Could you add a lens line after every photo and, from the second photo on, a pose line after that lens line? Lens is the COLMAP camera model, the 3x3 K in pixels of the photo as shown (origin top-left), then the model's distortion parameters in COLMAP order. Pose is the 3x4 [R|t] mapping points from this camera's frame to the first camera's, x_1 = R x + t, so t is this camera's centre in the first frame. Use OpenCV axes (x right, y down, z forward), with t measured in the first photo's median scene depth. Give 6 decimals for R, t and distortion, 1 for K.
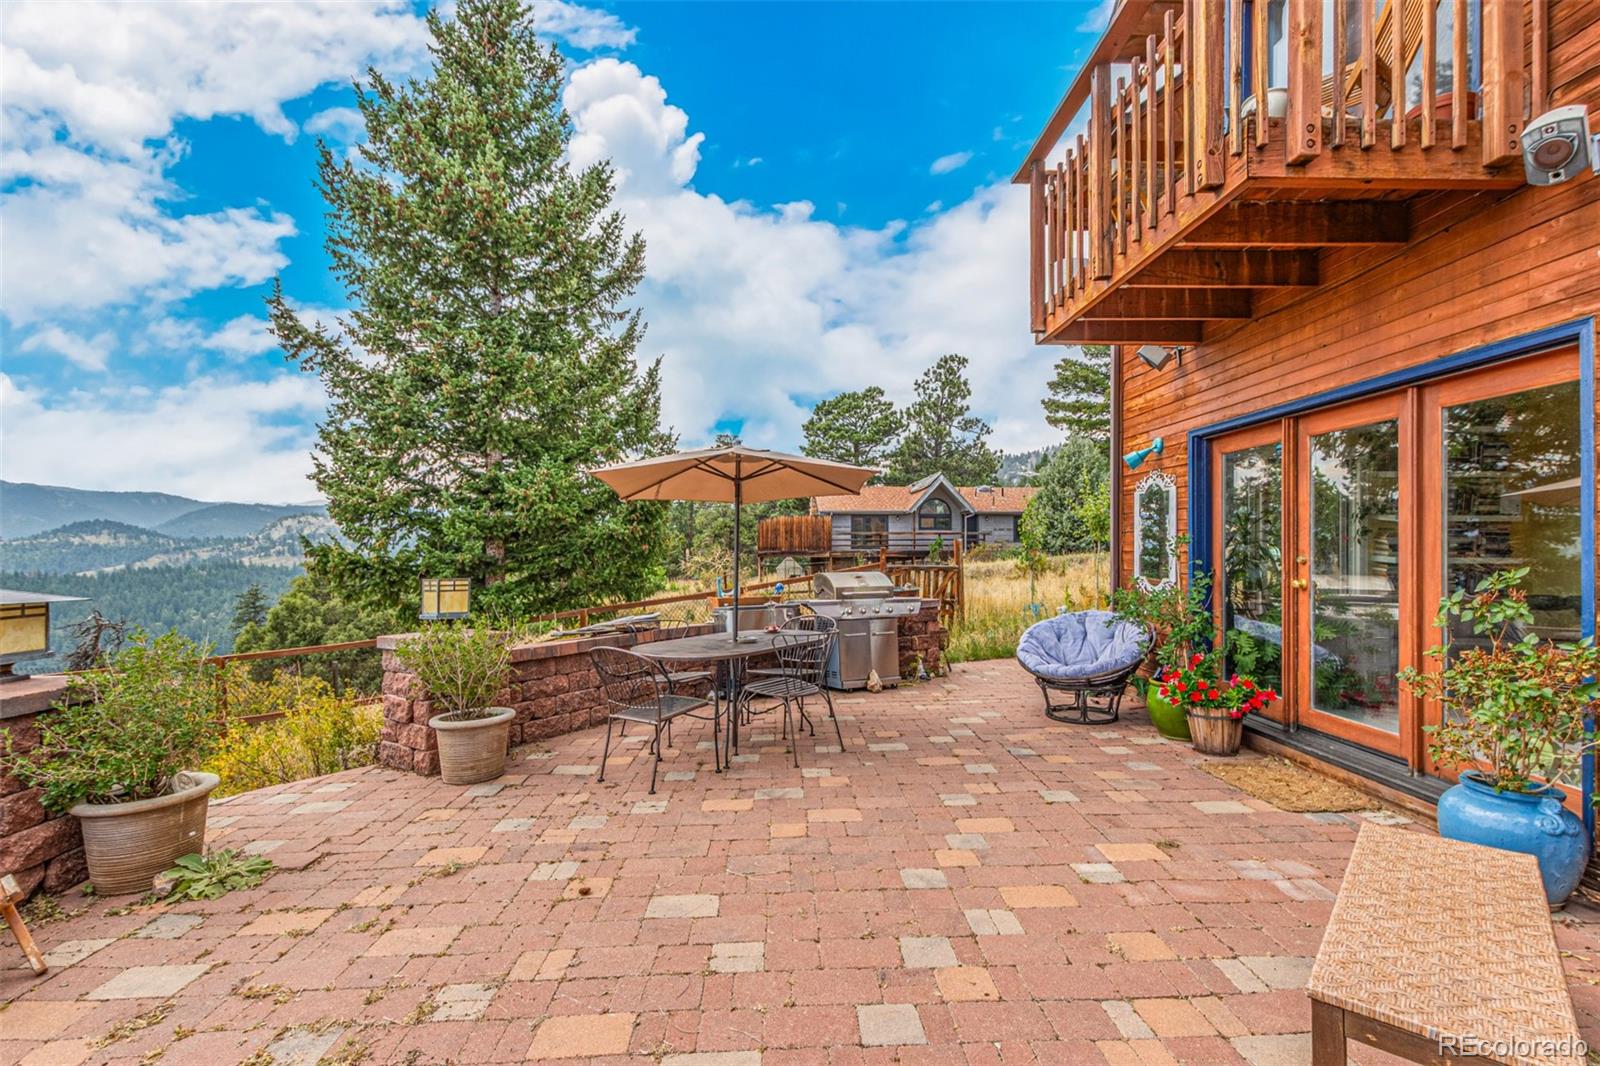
lens RADIAL K [[739.3, 0, 814.8], [0, 739.3, 538.0], [0, 0, 1]] dist [0.019662, 0.000077]
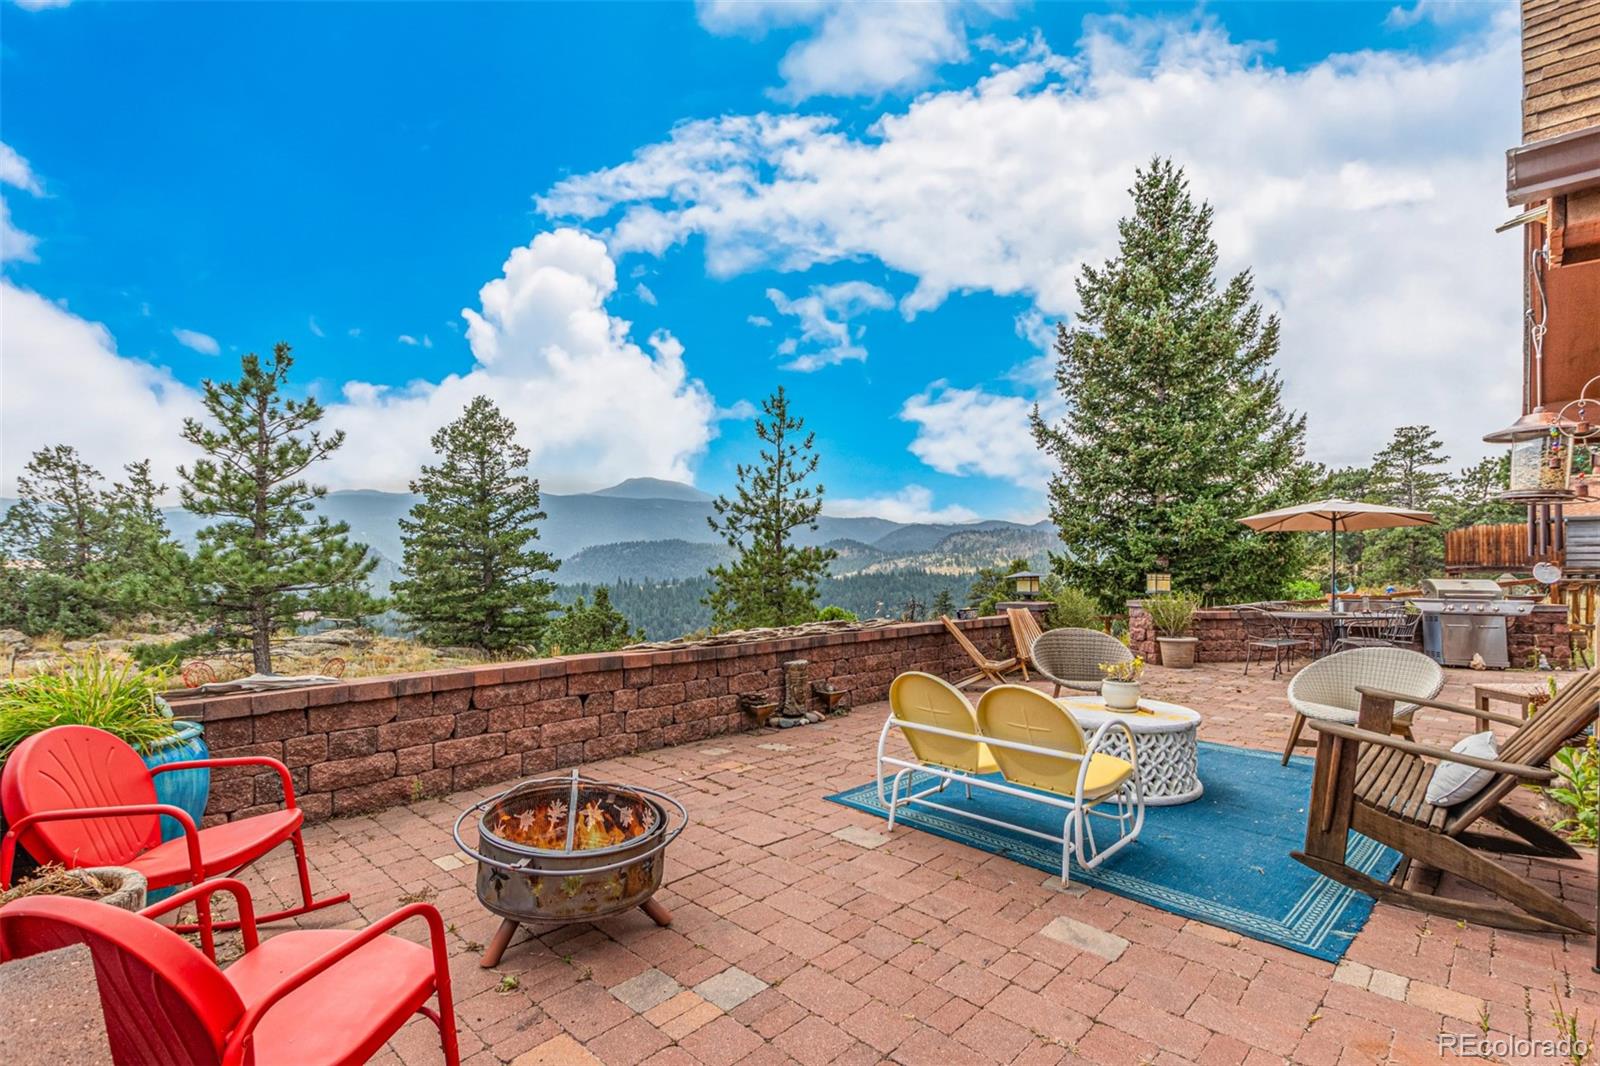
lens RADIAL K [[748.5, 0, 805.2], [0, 748.5, 538.3], [0, 0, 1]] dist [0.012082, 0.000076]
pose [[0.689992, -0.015268, -0.723656, 0.152605], [0.003297, 0.999833, -0.017951, -0.004305], [0.723809, 0.010000, 0.689928, -0.526481]]
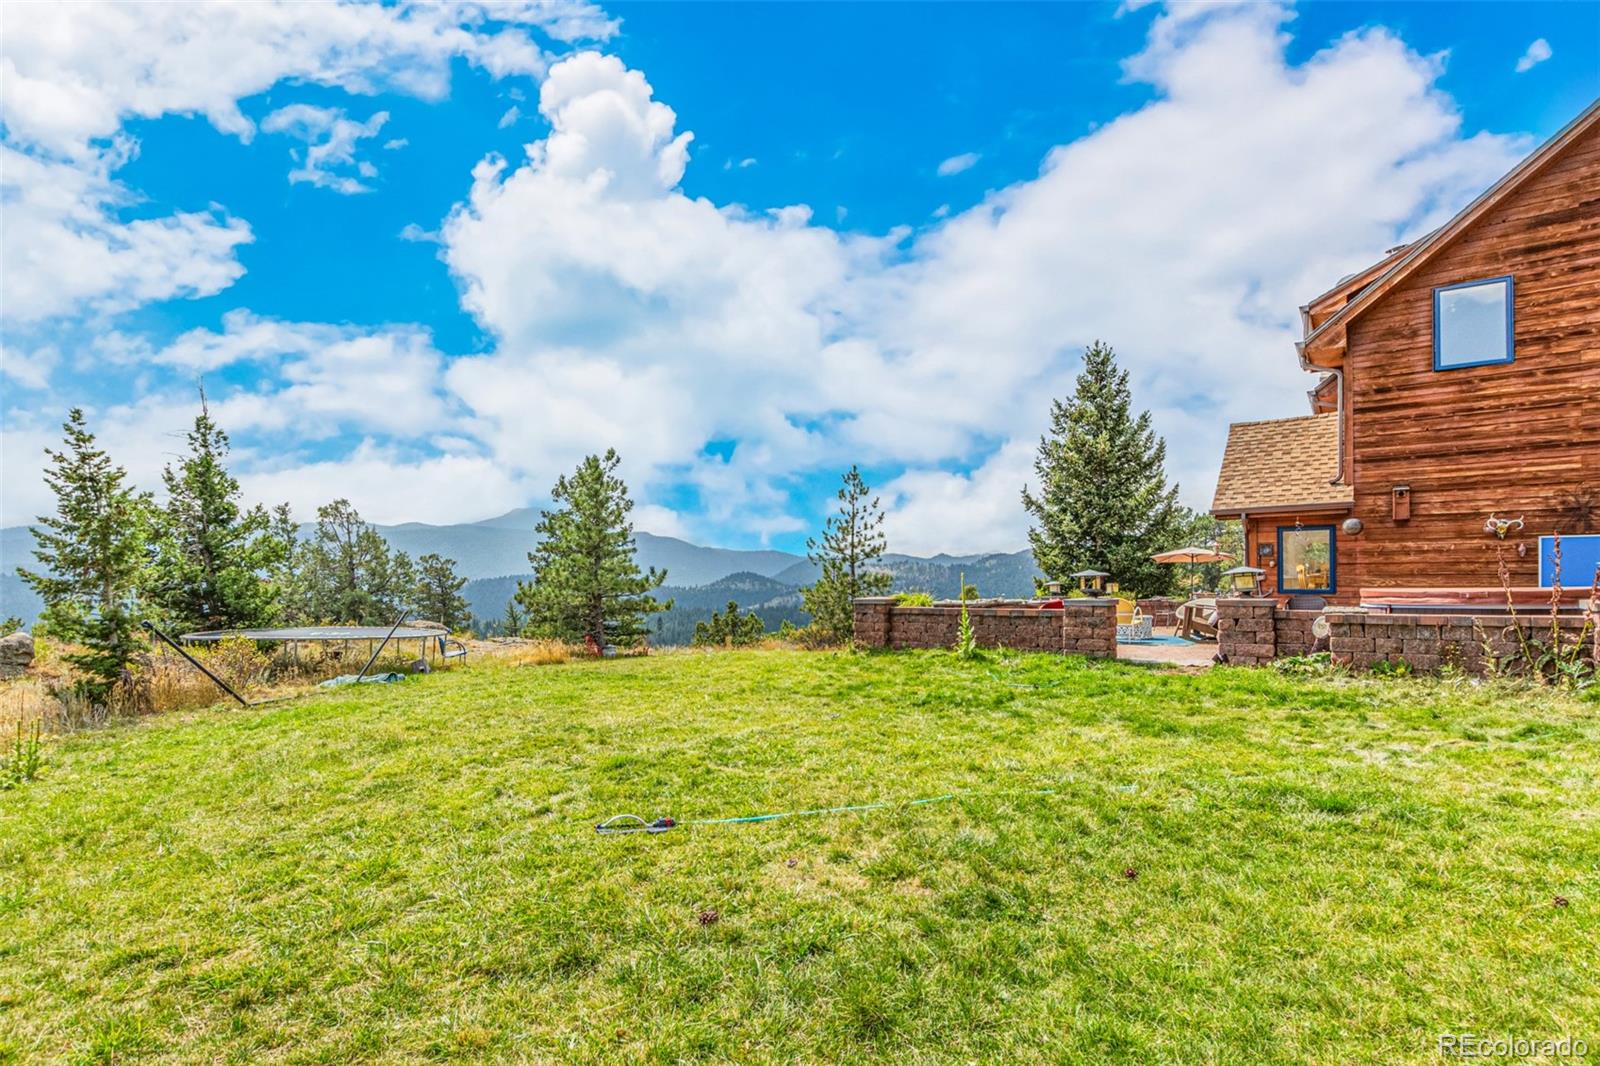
lens RADIAL K [[761.1, 0, 799.1], [0, 761.1, 580.5], [0, 0, 1]] dist [0.002019, 0.000055]
pose [[0.776378, -0.007234, -0.630226, 0.376138], [0.004877, 0.999973, -0.005470, 0.024428], [0.630249, 0.001173, 0.776392, -1.560268]]
